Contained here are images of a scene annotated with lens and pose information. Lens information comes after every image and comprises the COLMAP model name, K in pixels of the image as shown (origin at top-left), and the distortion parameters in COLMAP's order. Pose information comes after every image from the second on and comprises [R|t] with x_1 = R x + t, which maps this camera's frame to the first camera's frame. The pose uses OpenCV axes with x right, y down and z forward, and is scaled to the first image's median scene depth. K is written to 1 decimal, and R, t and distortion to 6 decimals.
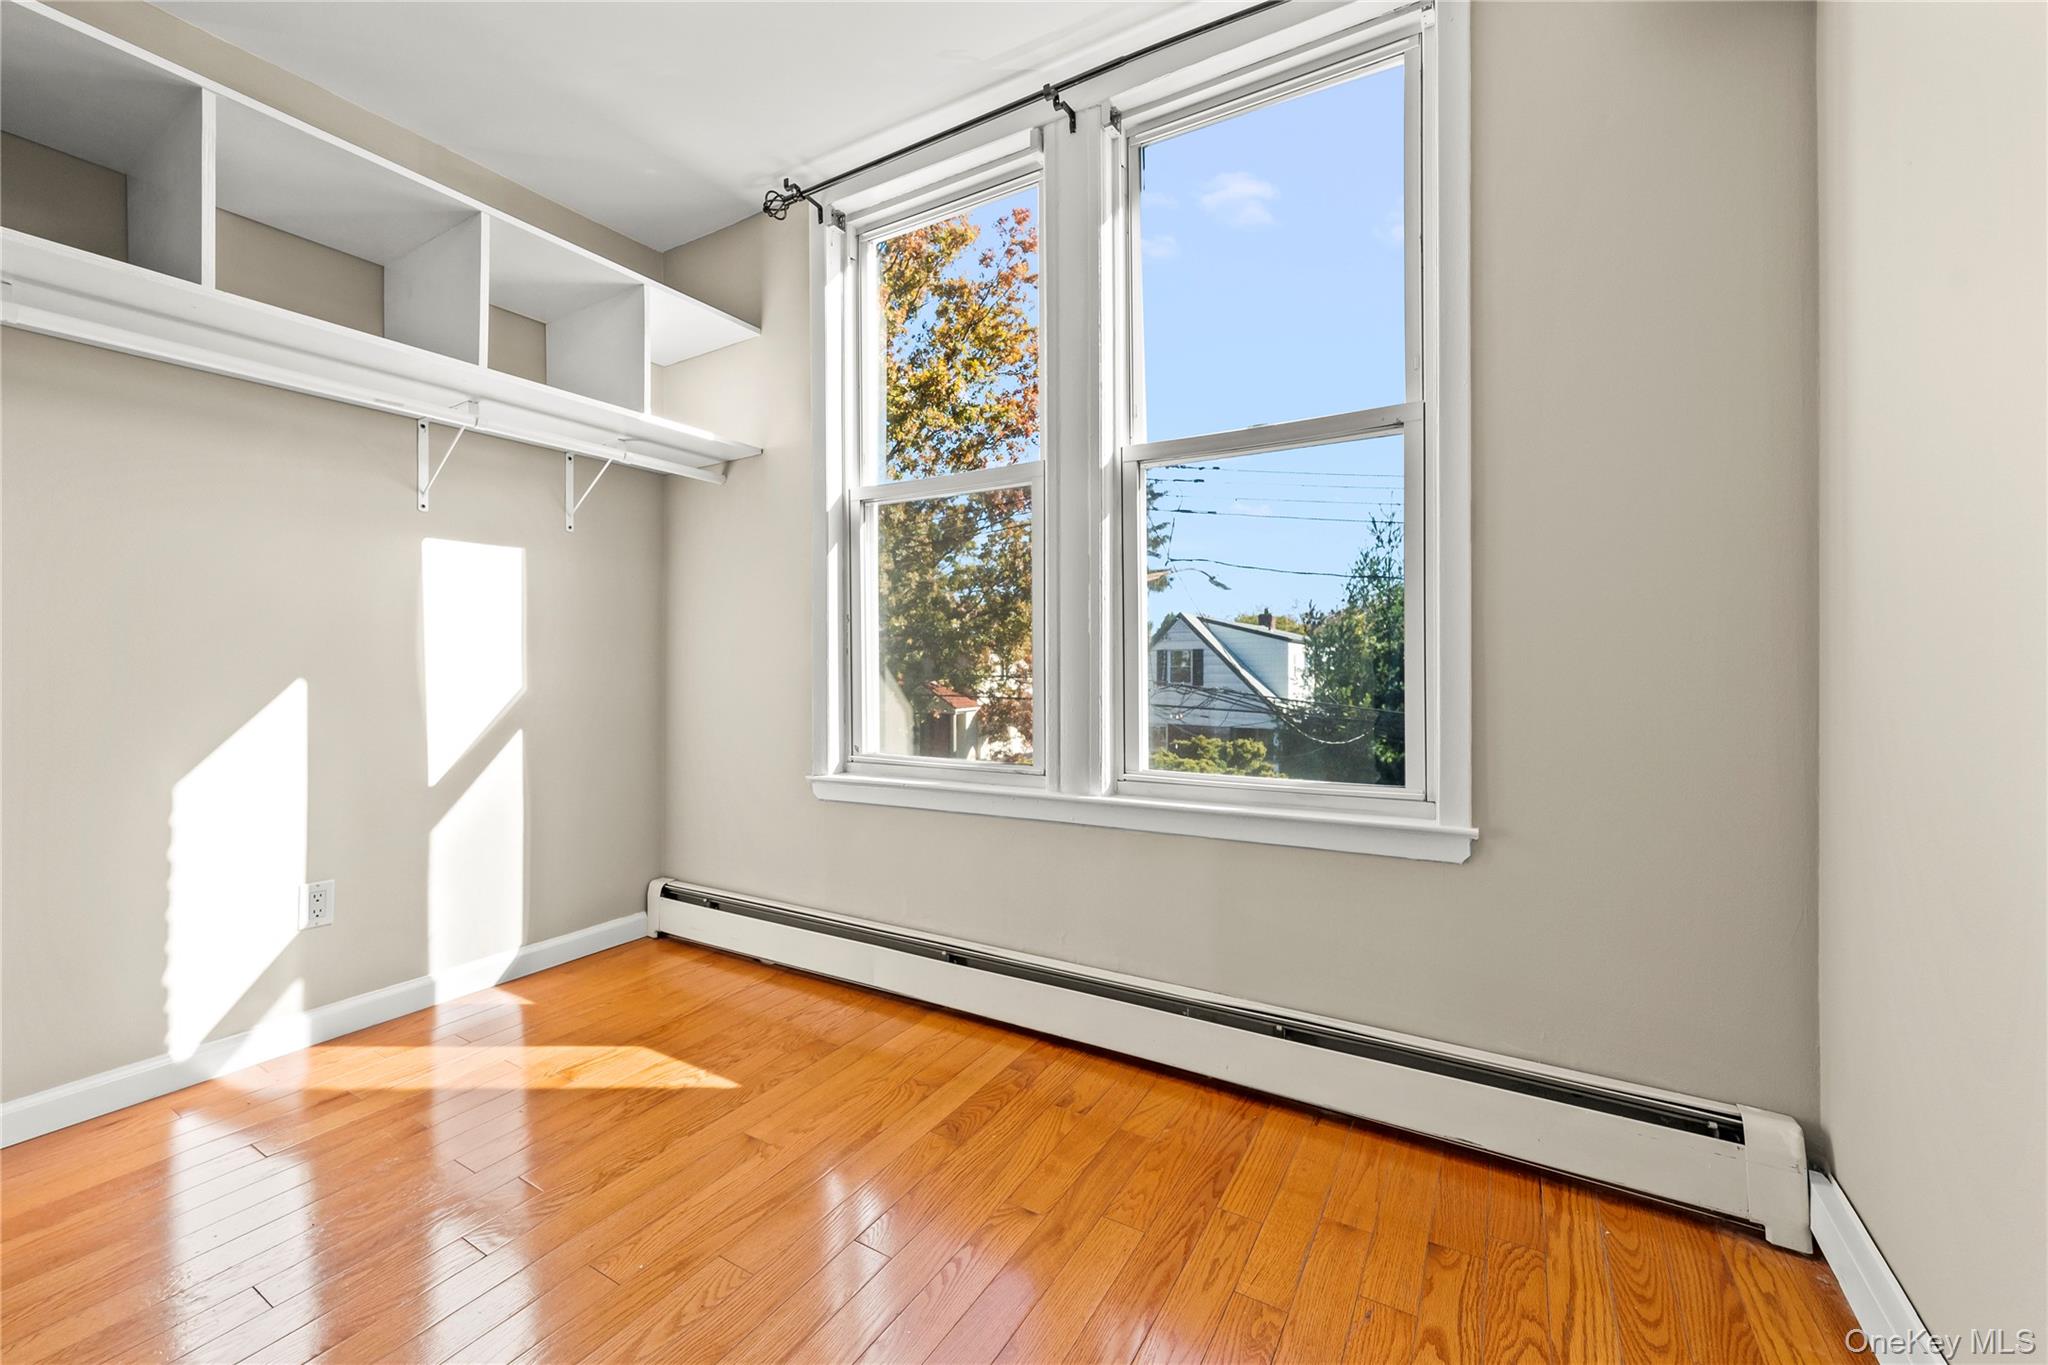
lens RADIAL K [[792.6, 0, 1022.1], [0, 792.6, 670.0], [0, 0, 1]] dist [-0.000061, 0.000137]
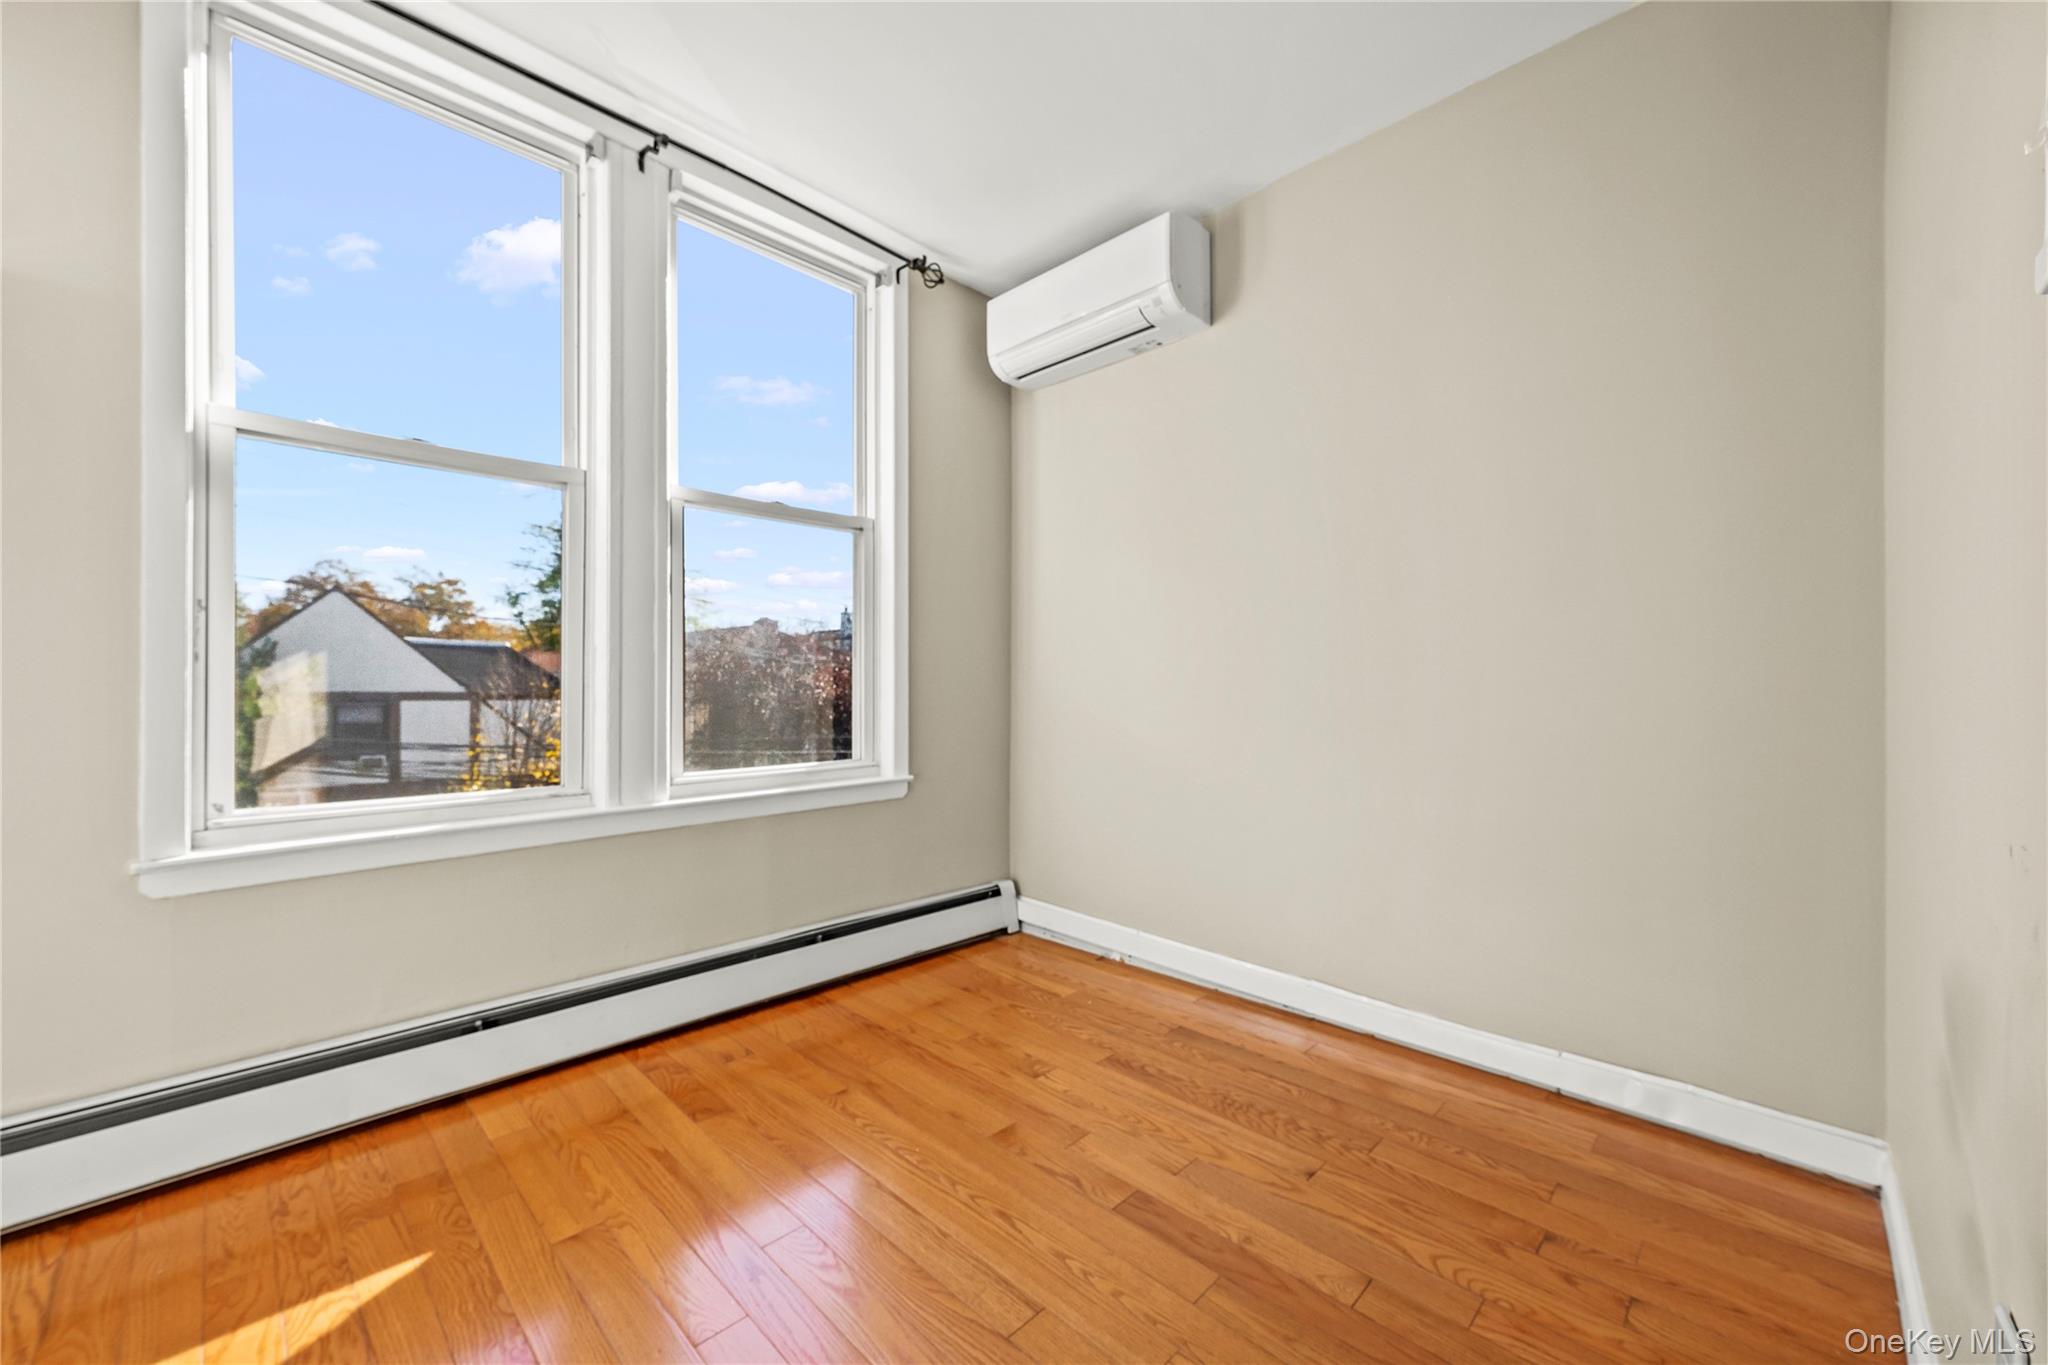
lens RADIAL K [[812.5, 0, 1013.4], [0, 812.5, 683.6], [0, 0, 1]] dist [0.000995, 0.000181]
pose [[0.244130, 0.001102, 0.969742, -0.974278], [0.000712, 0.999999, -0.001315, -0.000875], [-0.969742, 0.001012, 0.244129, 0.298512]]
